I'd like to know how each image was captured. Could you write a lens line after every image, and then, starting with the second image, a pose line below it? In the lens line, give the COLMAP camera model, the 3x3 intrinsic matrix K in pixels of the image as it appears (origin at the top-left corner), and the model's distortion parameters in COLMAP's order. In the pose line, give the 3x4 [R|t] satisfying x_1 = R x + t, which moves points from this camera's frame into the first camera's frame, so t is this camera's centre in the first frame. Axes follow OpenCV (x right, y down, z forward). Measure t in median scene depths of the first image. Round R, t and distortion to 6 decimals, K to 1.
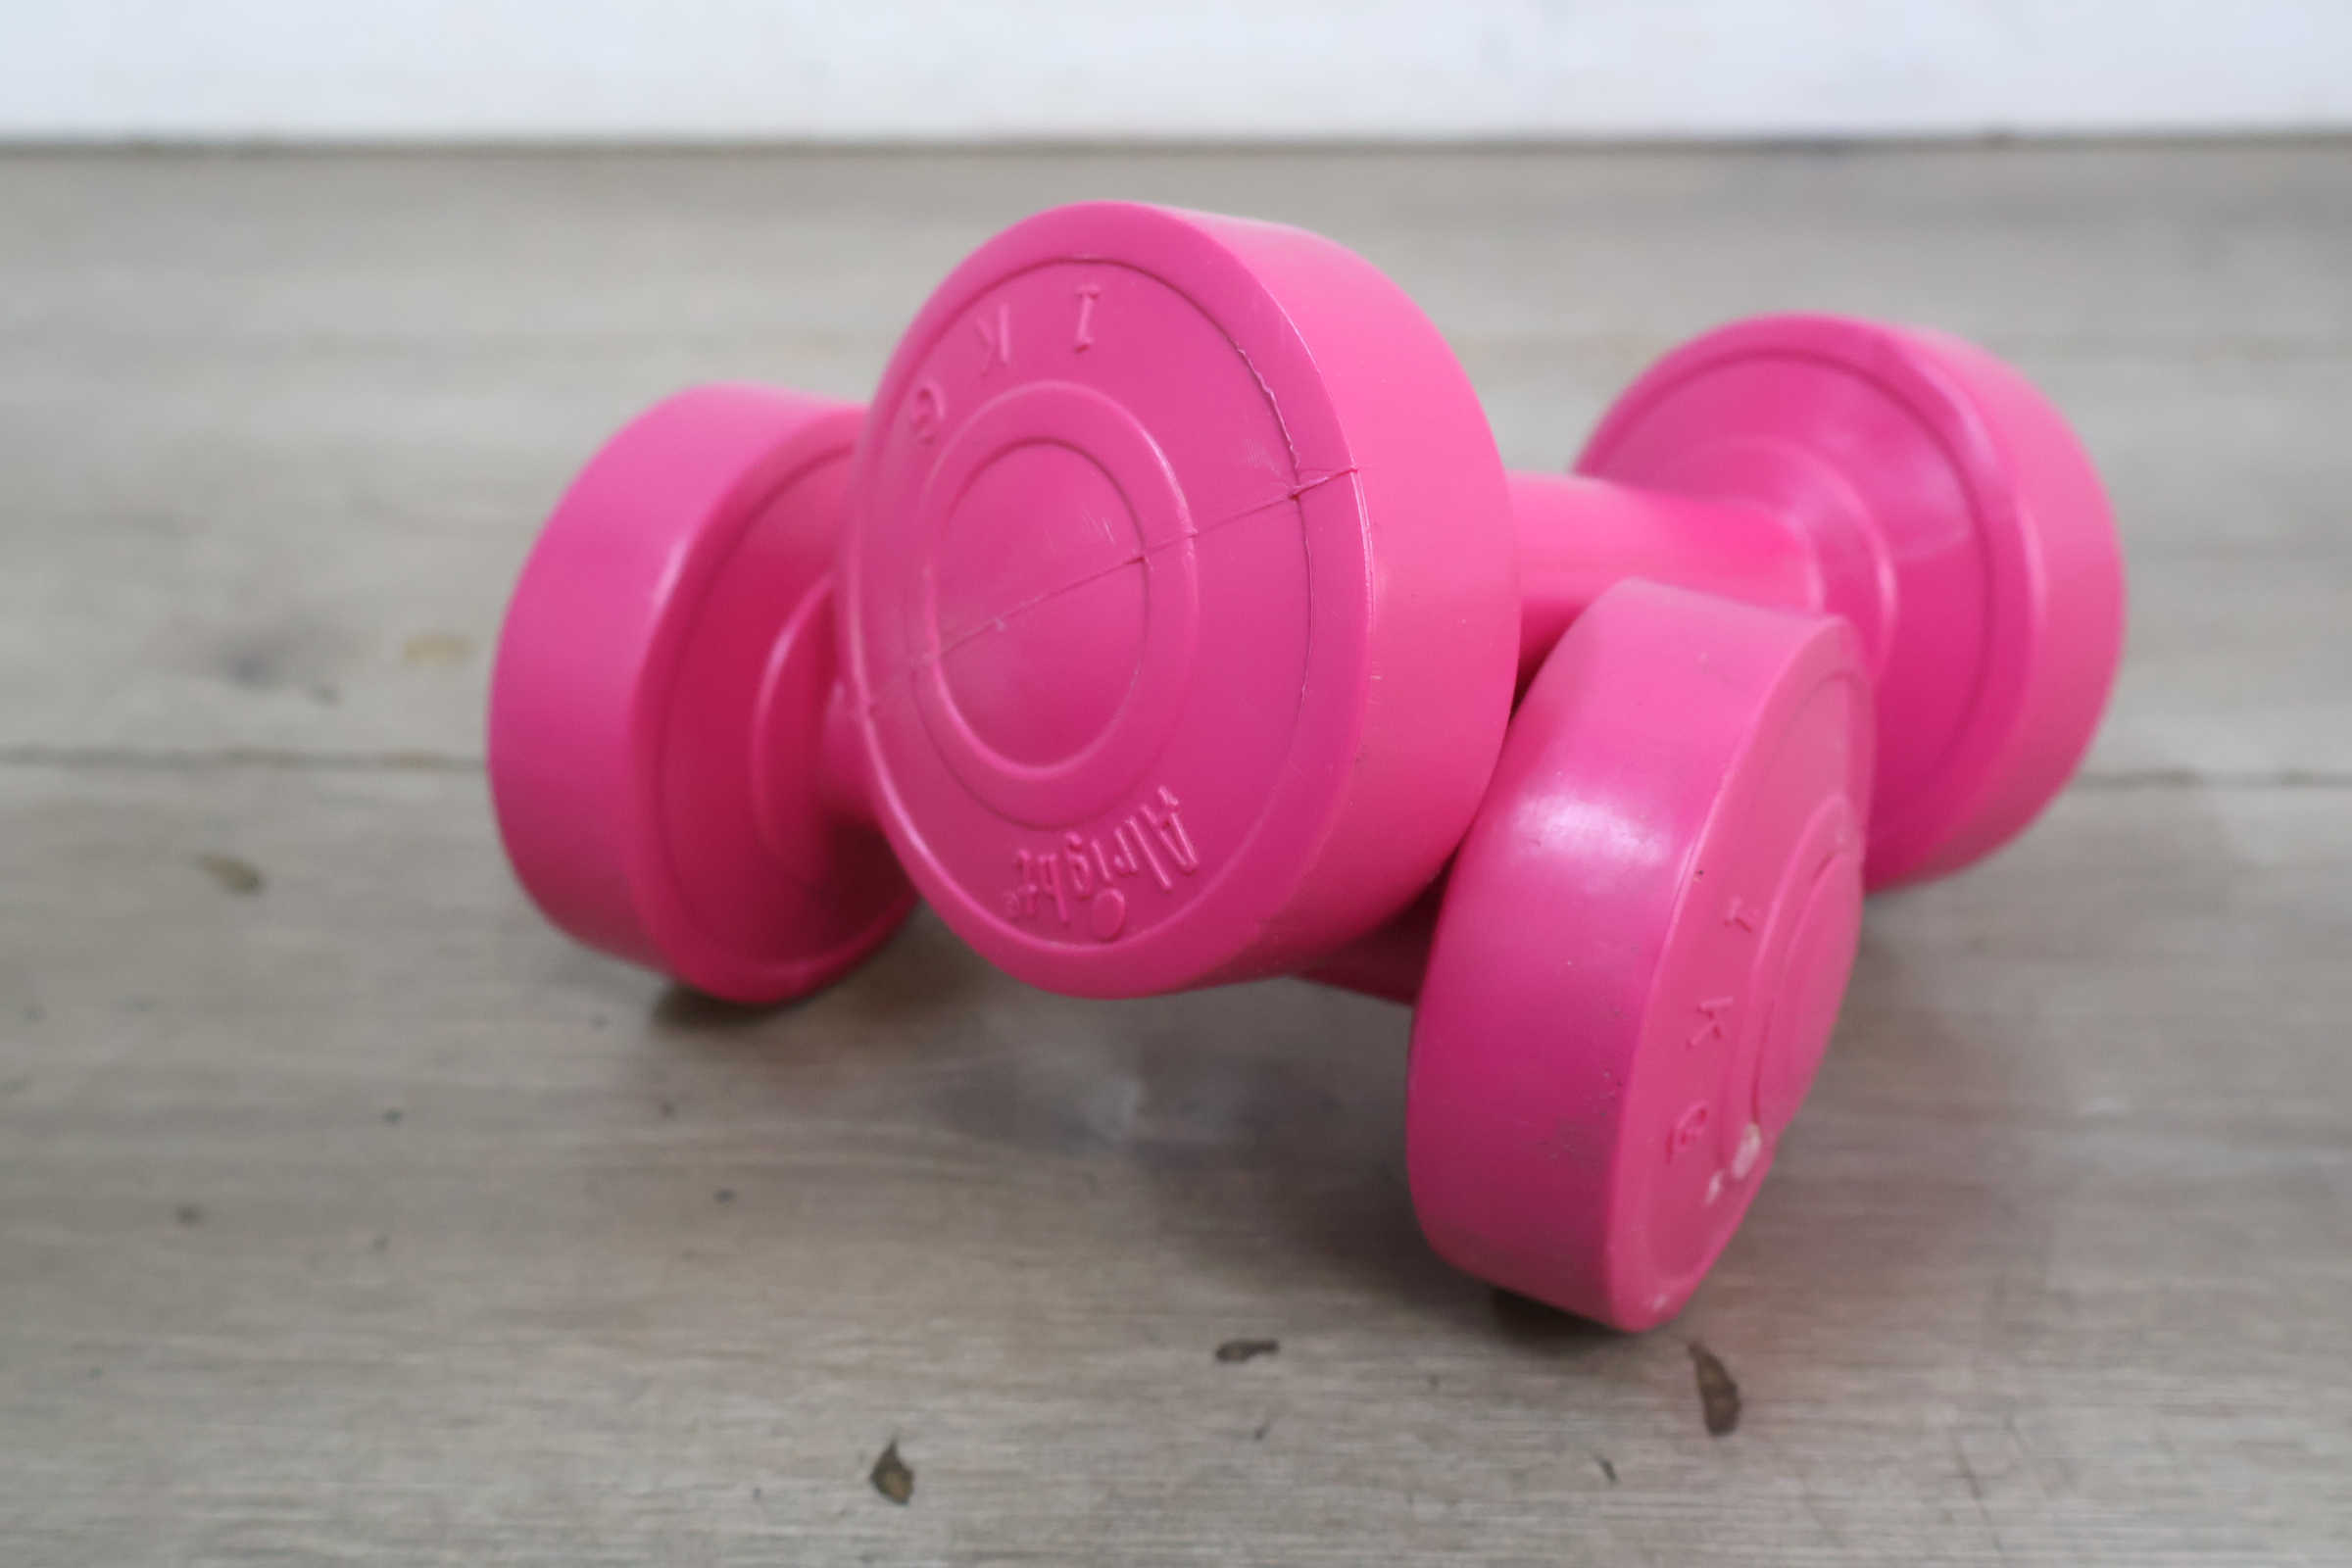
lens RADIAL K [[2433.2, 0, 1175.0], [0, 2433.2, 783.5], [0, 0, 1]] dist [0.006843, 0.000000]
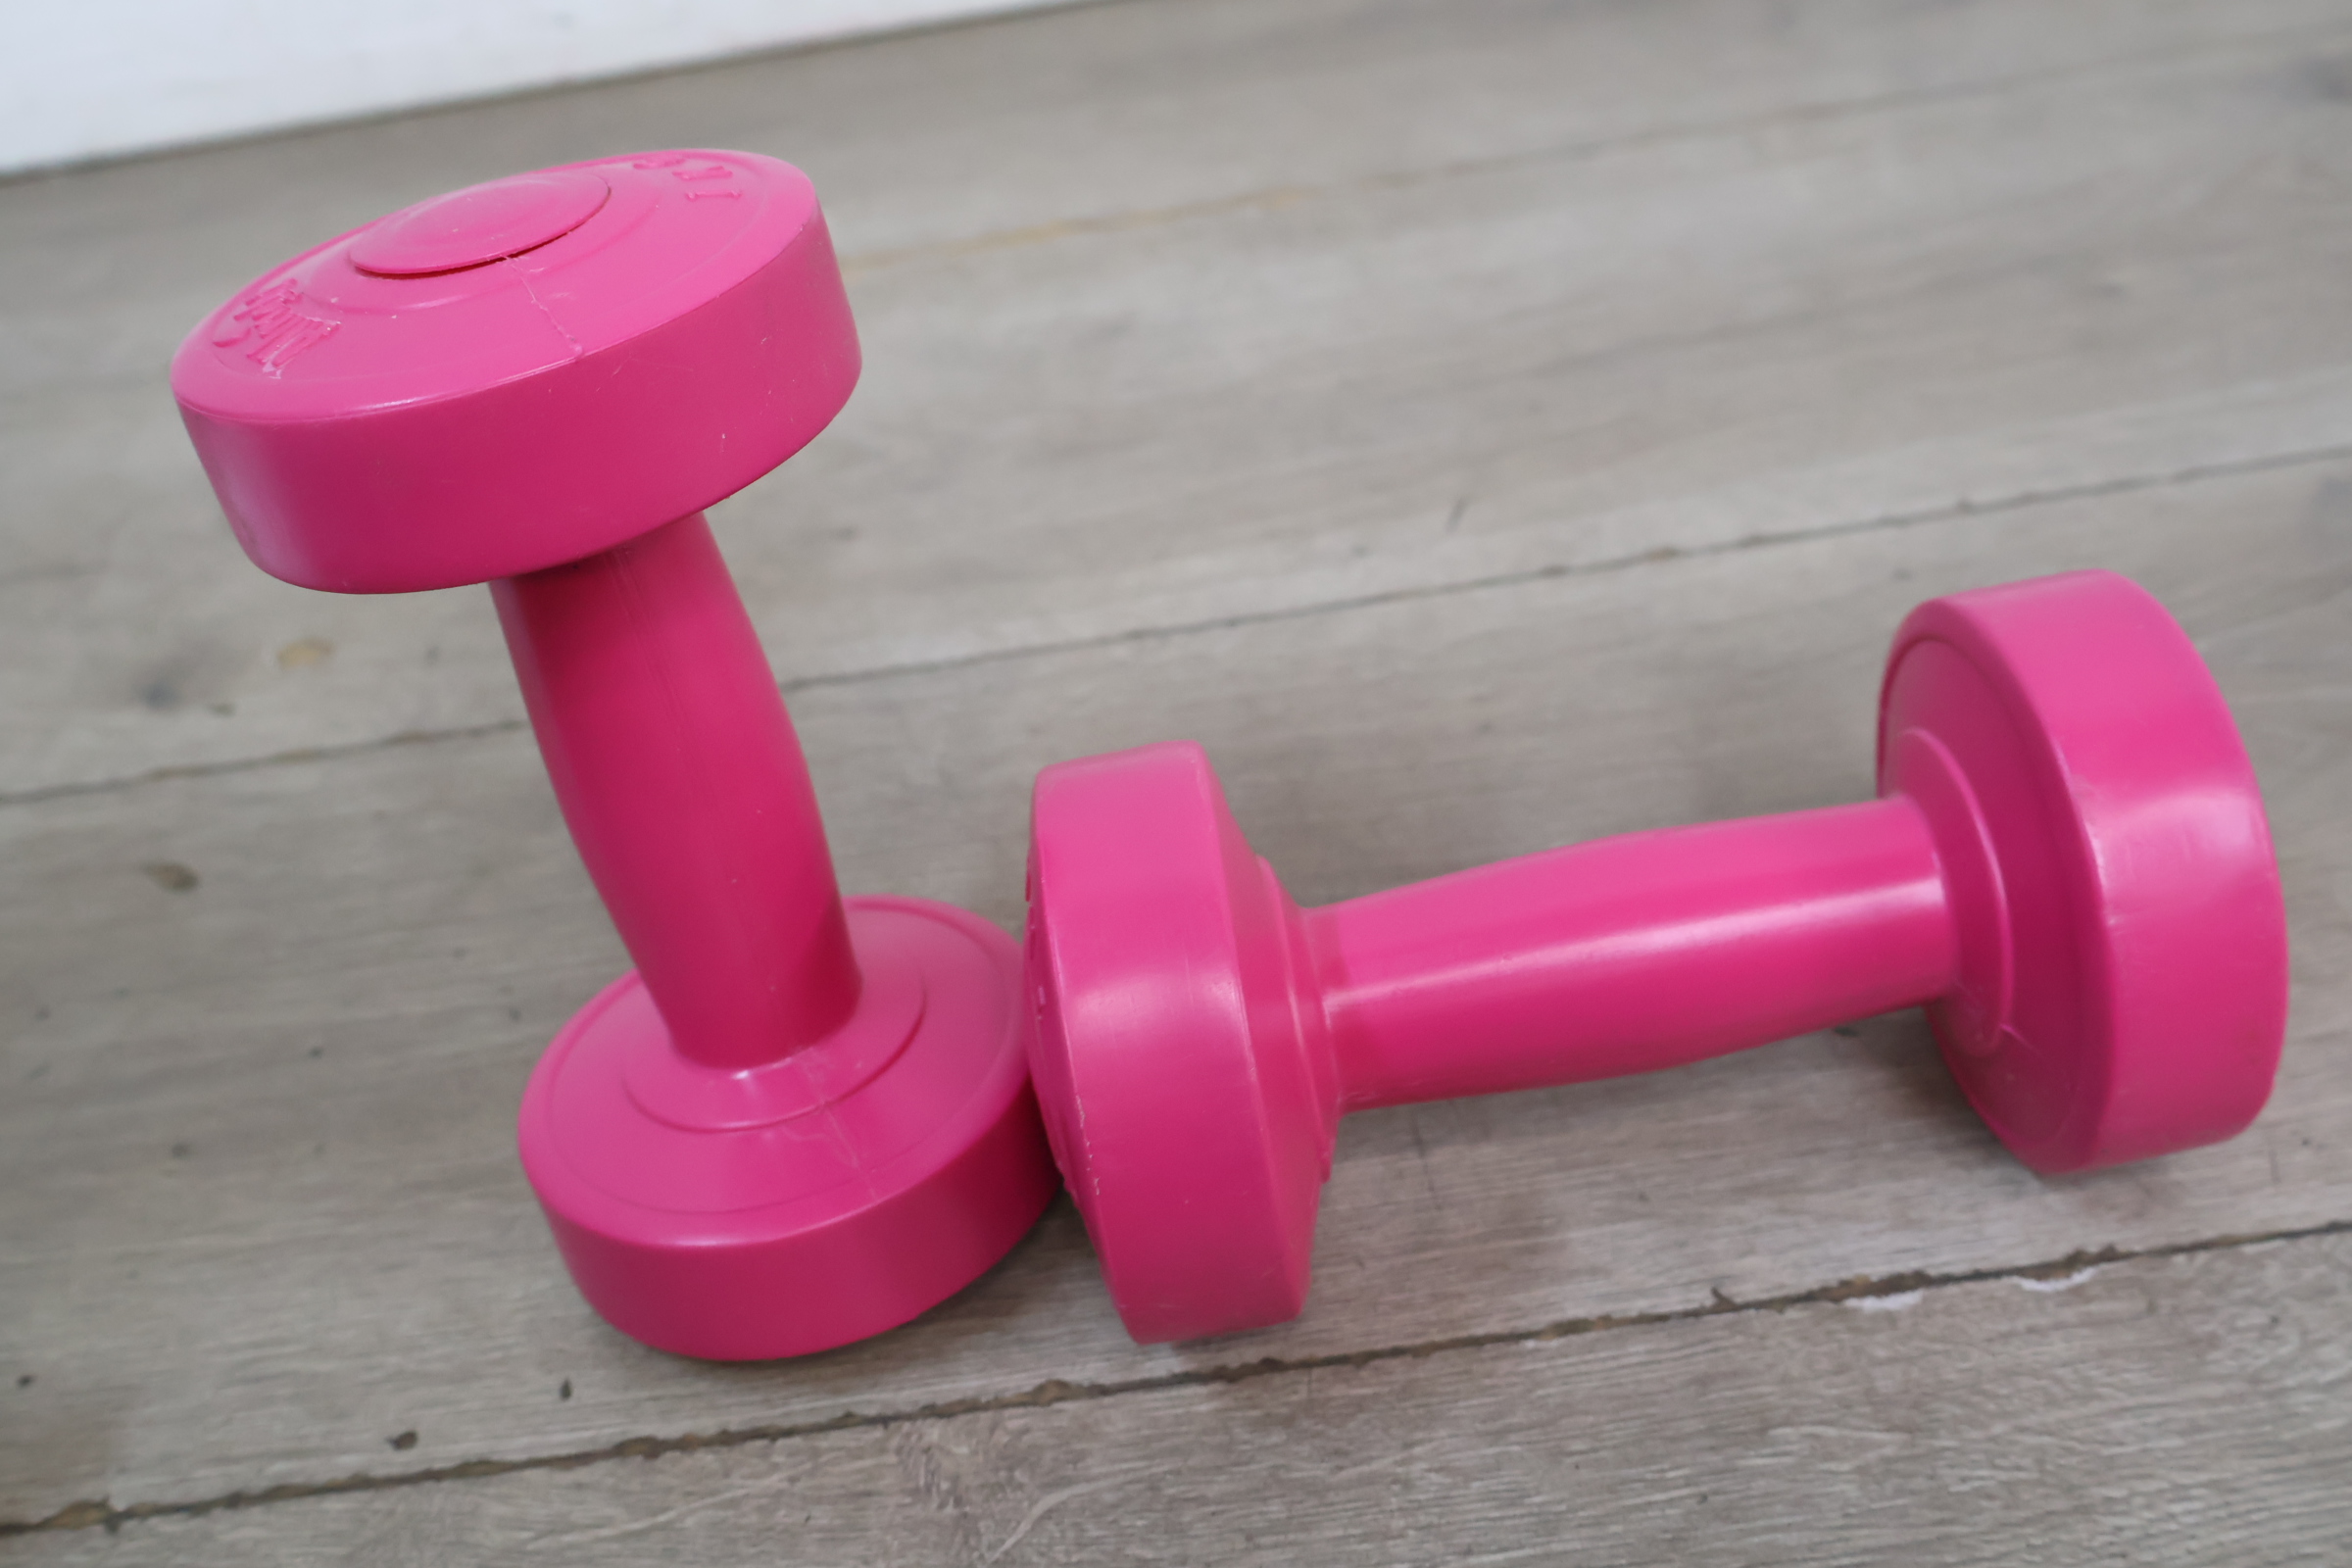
lens RADIAL K [[2433.2, 0, 1185.1], [0, 2433.2, 785.1], [0, 0, 1]] dist [0.006843, 0.000000]
pose [[0.987234, -0.158557, -0.015125, 0.232194], [0.159155, 0.978323, 0.132494, -0.129307], [-0.006211, -0.133209, 0.991068, -0.379274]]
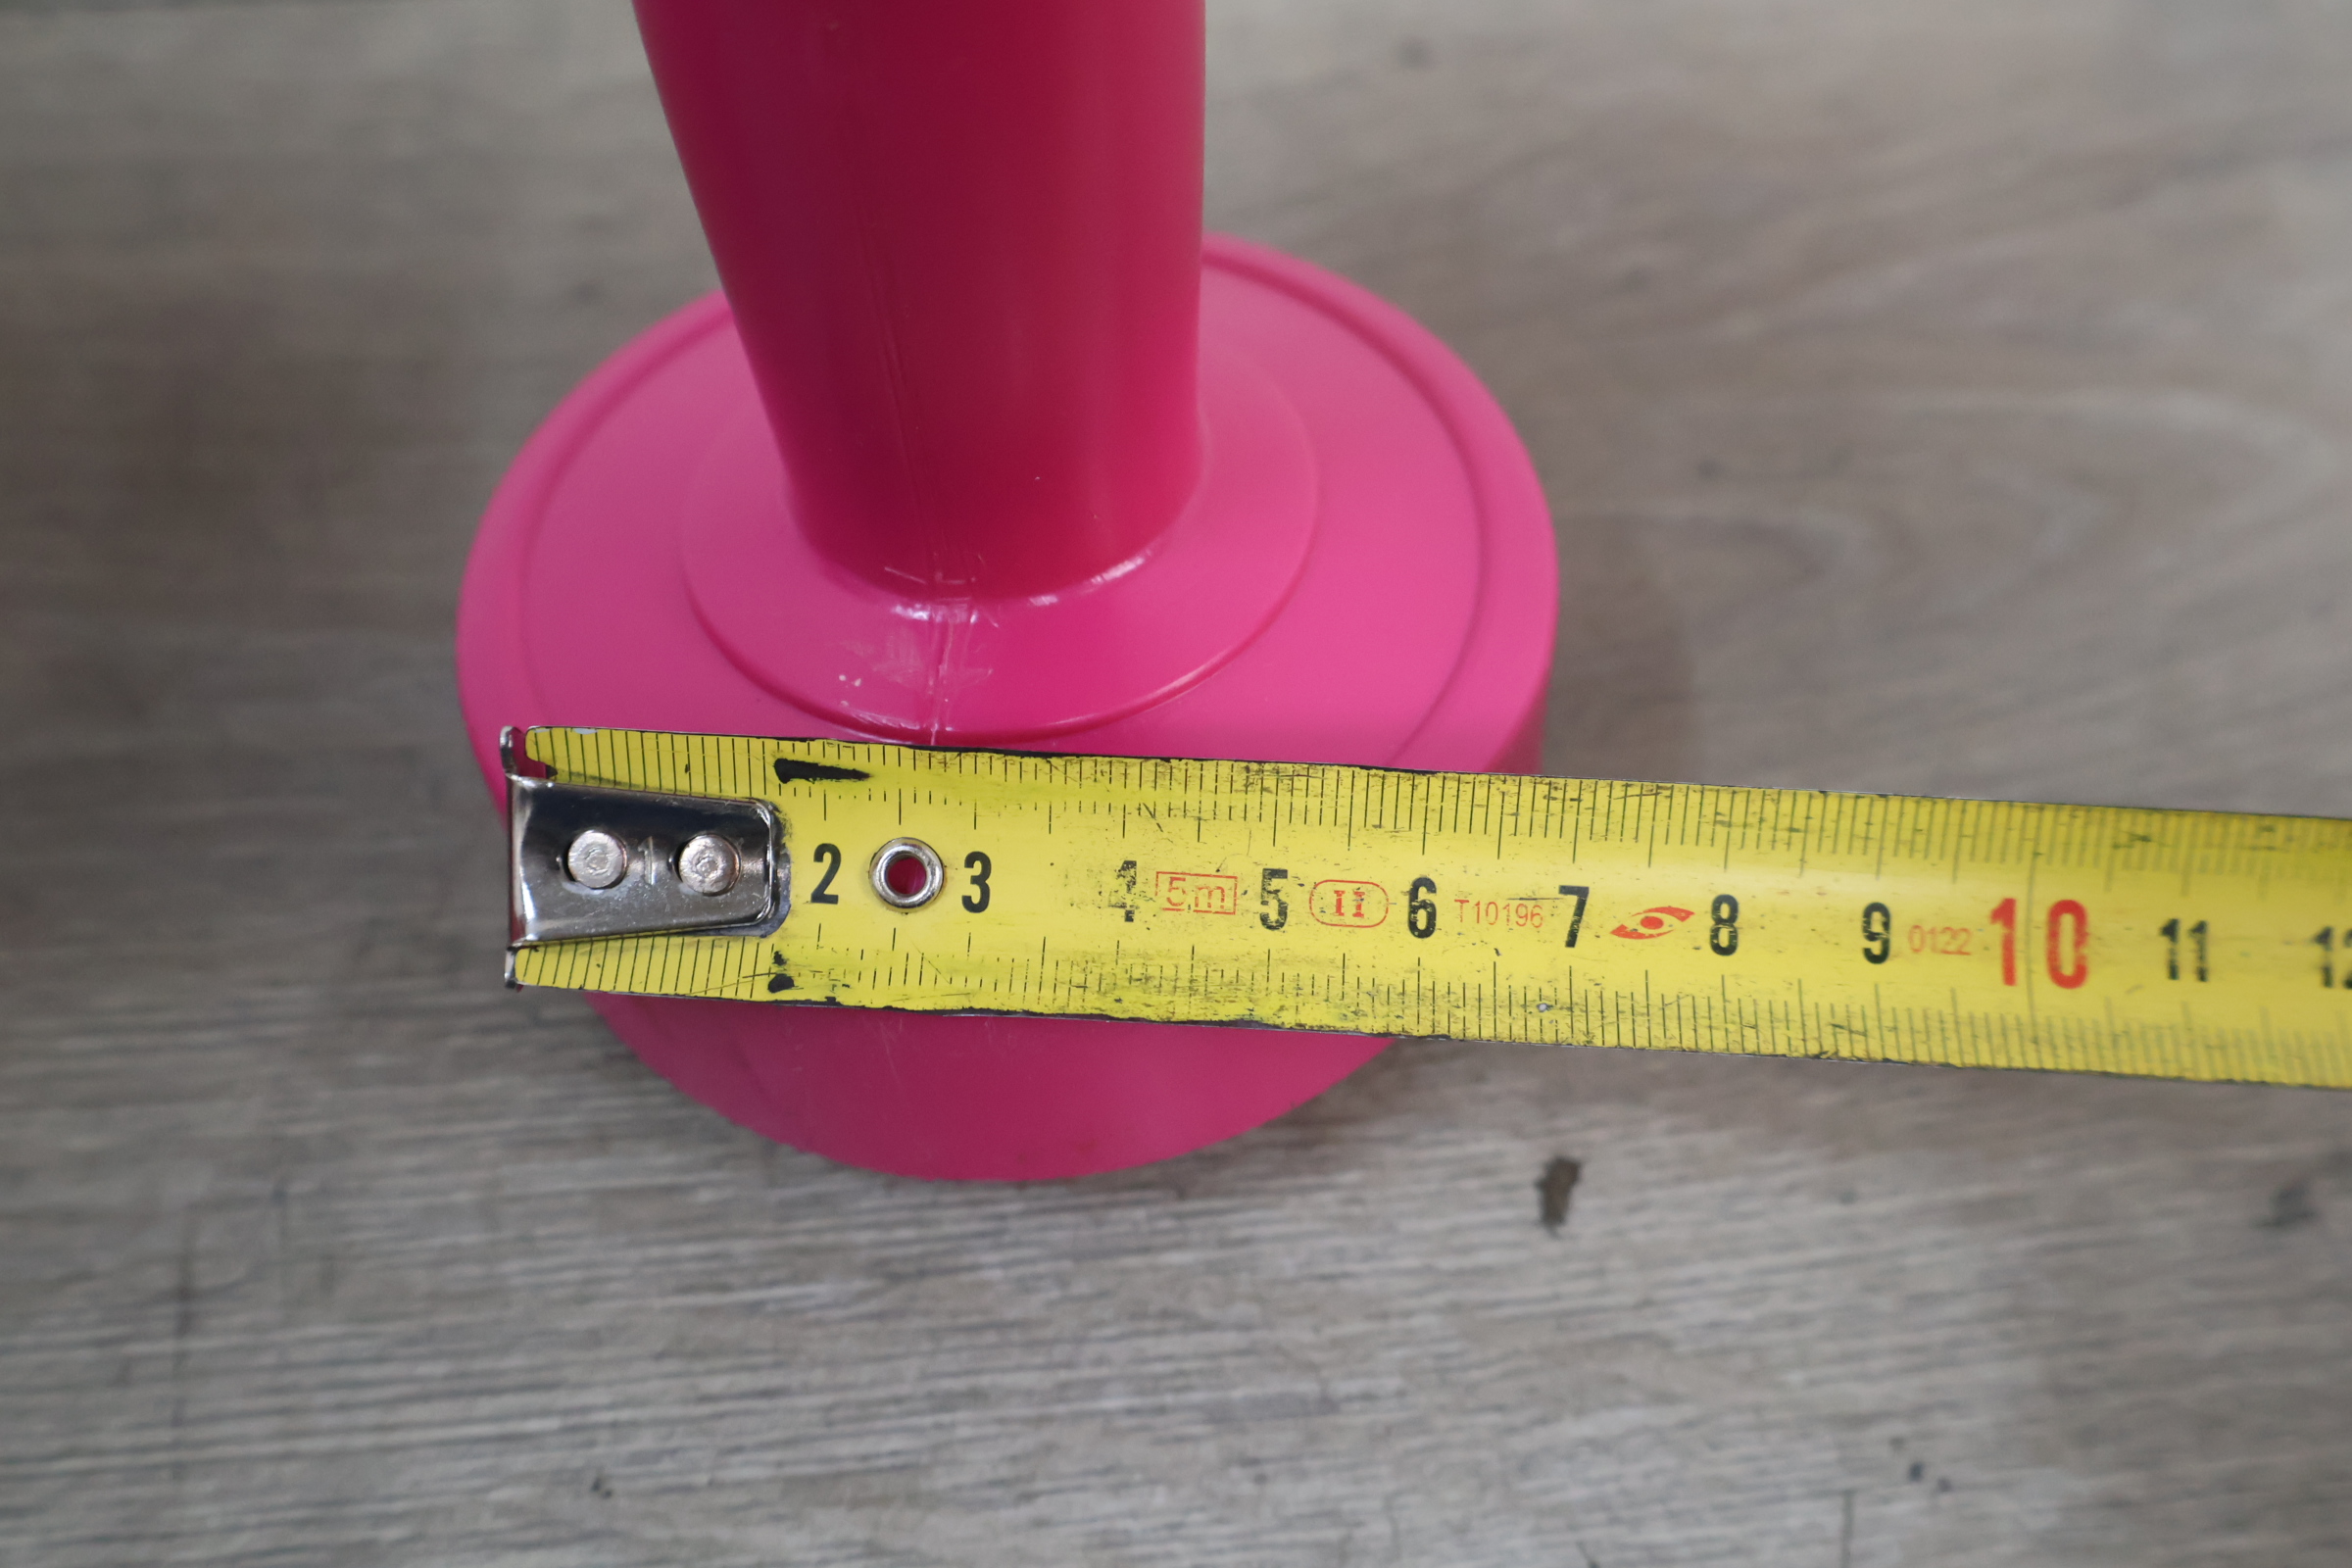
lens RADIAL K [[2433.2, 0, 1179.7], [0, 2433.2, 773.7], [0, 0, 1]] dist [0.006843, 0.000000]
pose [[0.991905, -0.089300, 0.090282, 0.529634], [0.040110, 0.894892, 0.444476, -0.138197], [-0.120485, -0.437257, 0.891229, 0.391762]]
